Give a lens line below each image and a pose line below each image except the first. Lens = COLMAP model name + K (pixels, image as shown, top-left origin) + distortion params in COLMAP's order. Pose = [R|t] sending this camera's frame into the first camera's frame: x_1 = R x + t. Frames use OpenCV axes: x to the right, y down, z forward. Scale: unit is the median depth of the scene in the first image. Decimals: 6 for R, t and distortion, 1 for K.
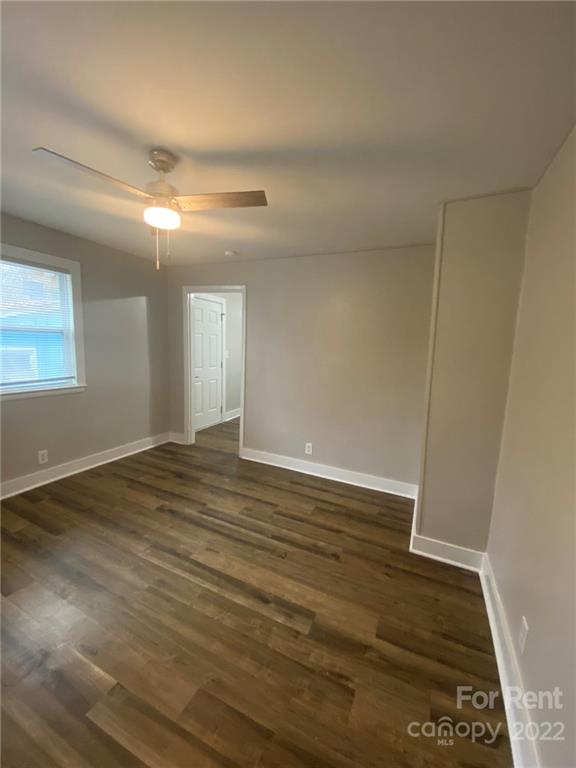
lens RADIAL K [[301.4, 0, 288.0], [0, 301.4, 384.0], [0, 0, 1]] dist [-0.035459, -0.000021]
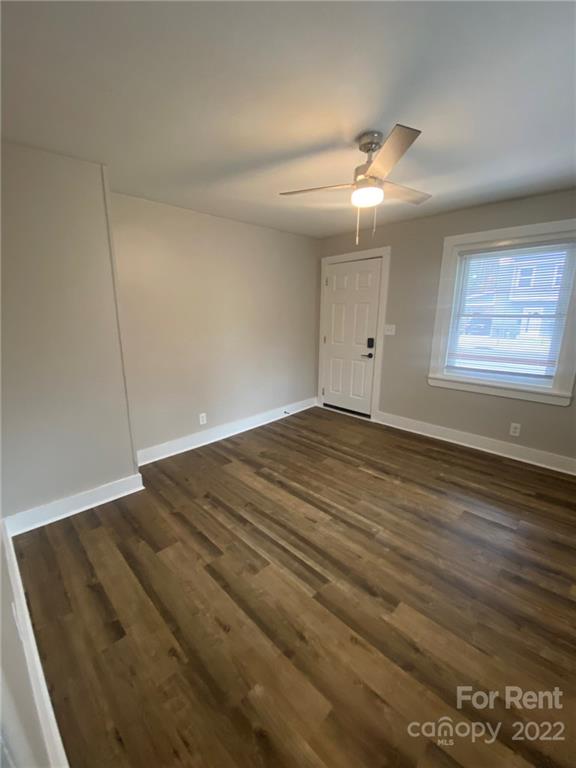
lens RADIAL K [[311.6, 0, 288.0], [0, 311.6, 384.0], [0, 0, 1]] dist [-0.010623, -0.000182]
pose [[-0.933660, -0.121687, 0.336855, -0.448637], [0.007551, 0.933616, 0.358195, -0.230692], [-0.358081, 0.336976, -0.870761, 1.668232]]
